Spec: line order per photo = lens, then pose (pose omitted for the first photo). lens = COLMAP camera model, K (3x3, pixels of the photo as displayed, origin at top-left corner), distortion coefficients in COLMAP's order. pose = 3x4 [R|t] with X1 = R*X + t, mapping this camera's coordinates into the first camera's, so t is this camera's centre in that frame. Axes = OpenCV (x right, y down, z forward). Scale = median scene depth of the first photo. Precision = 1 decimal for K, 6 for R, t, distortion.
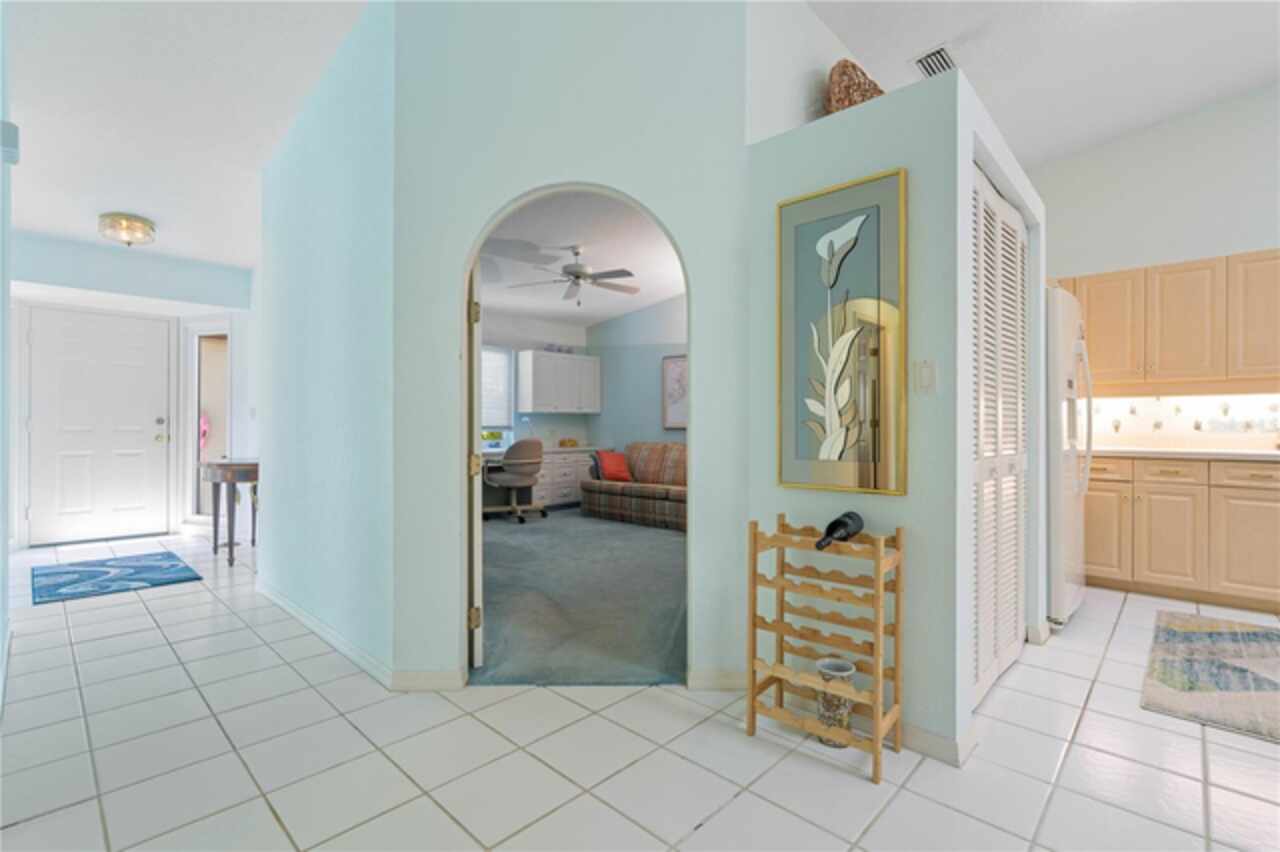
lens RADIAL K [[571.4, 0, 648.7], [0, 571.4, 427.3], [0, 0, 1]] dist [-0.001154, -0.000147]
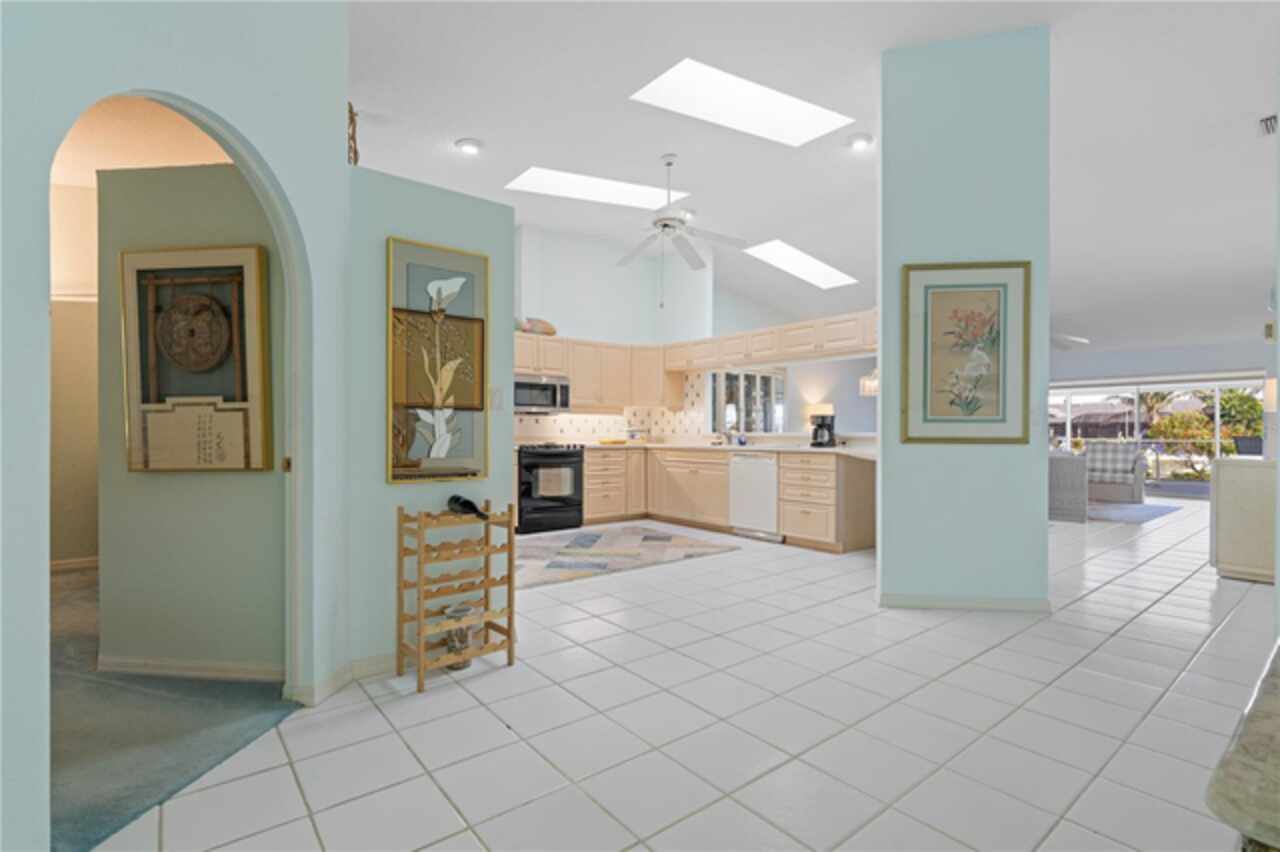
lens RADIAL K [[584.3, 0, 635.4], [0, 584.3, 424.9], [0, 0, 1]] dist [-0.001751, -0.000205]
pose [[0.162855, 0.002572, 0.986647, -0.291917], [-0.003394, 0.999992, -0.002047, -0.004964], [-0.986644, -0.003015, 0.162863, 0.111594]]
